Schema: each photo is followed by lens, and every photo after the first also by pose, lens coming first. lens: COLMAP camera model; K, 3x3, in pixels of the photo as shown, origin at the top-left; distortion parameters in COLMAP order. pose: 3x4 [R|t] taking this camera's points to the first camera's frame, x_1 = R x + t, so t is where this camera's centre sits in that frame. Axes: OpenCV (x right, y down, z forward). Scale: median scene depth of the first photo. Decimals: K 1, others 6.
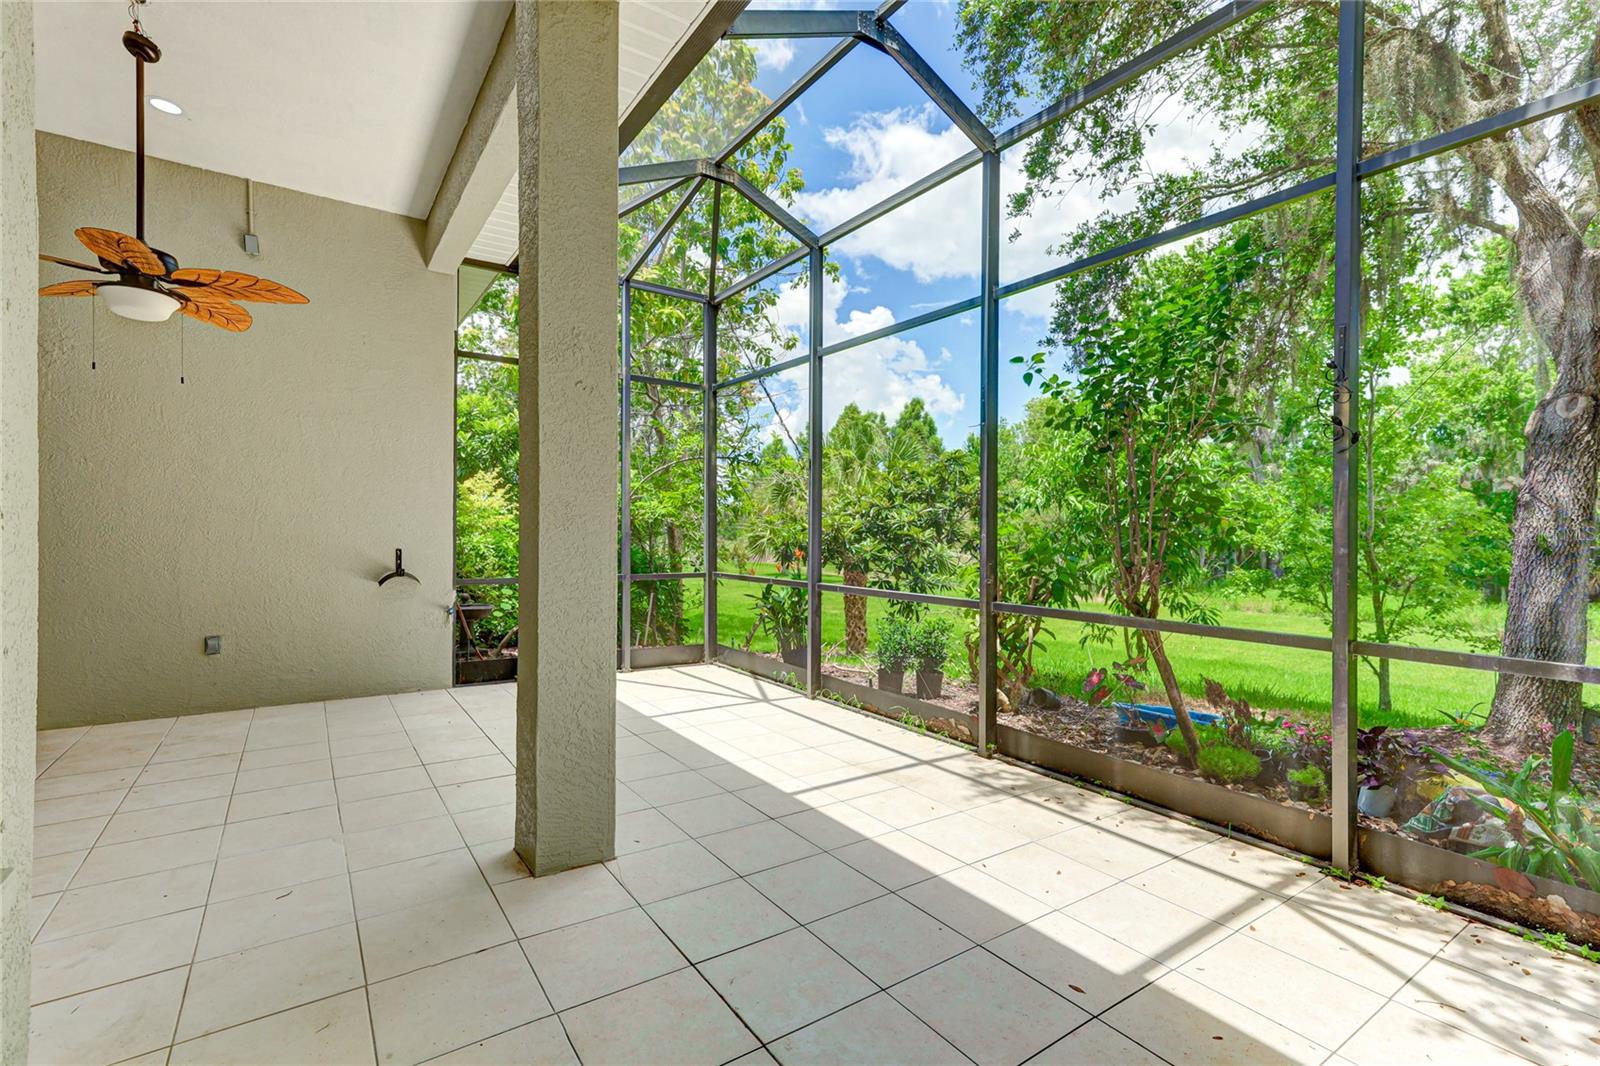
lens RADIAL K [[721.9, 0, 805.9], [0, 721.9, 531.0], [0, 0, 1]] dist [0.011909, 0.000170]
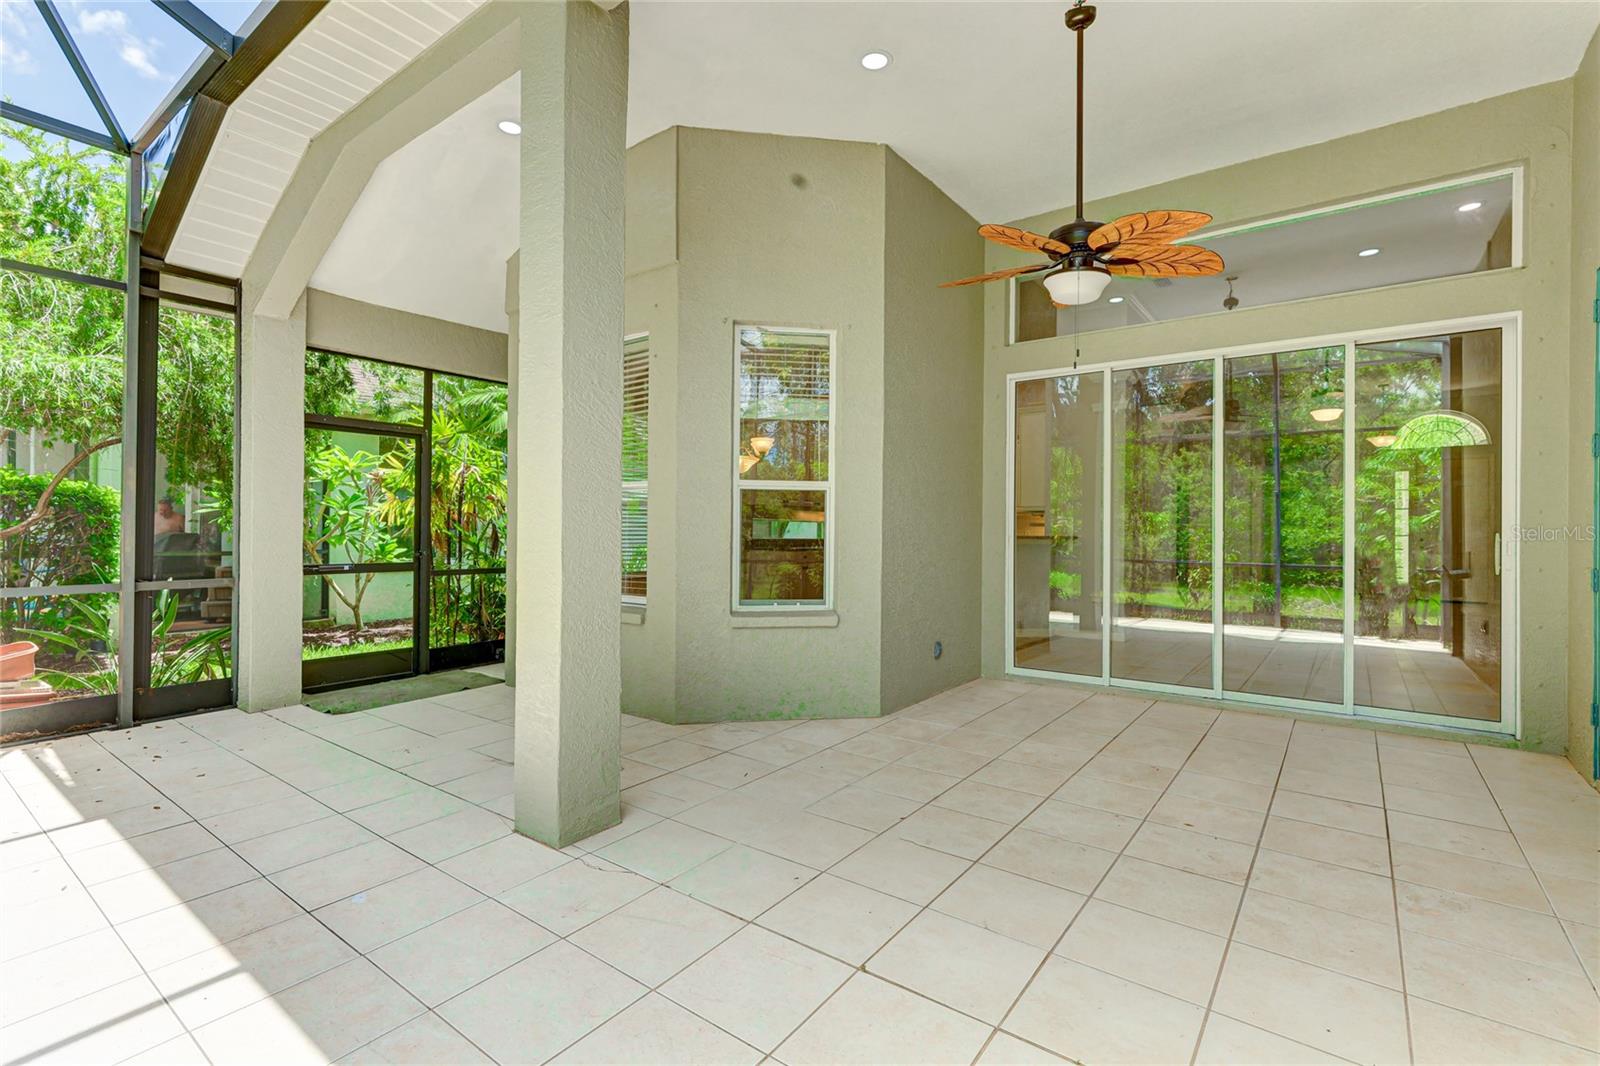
lens RADIAL K [[721.9, 0, 792.7], [0, 721.9, 529.1], [0, 0, 1]] dist [0.011909, 0.000170]
pose [[-0.952258, -0.006623, -0.305224, -0.227764], [-0.005107, 0.999970, -0.005767, 0.012141], [0.305253, -0.003932, -0.952263, 1.496953]]
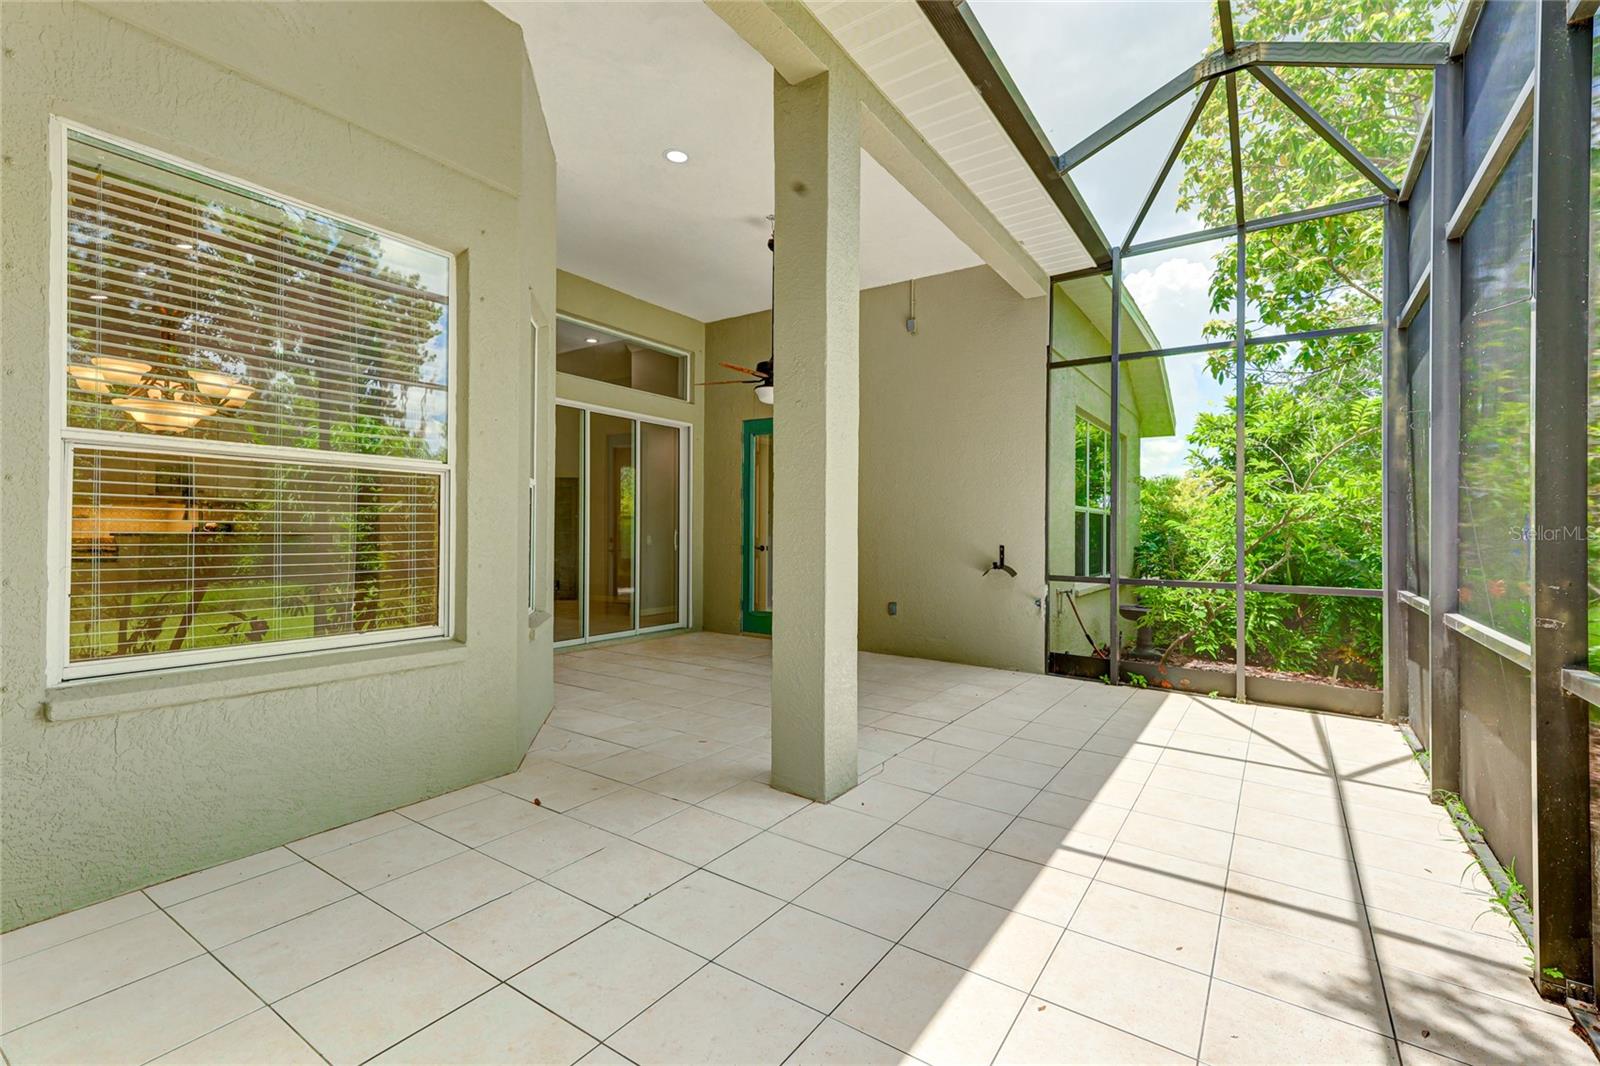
lens RADIAL K [[721.9, 0, 789.1], [0, 721.9, 532.5], [0, 0, 1]] dist [0.011909, 0.000170]
pose [[0.353766, 0.004874, -0.935321, 0.565839], [-0.010885, 0.999940, 0.001094, 0.009071], [0.935271, 0.009794, 0.353798, 0.369127]]
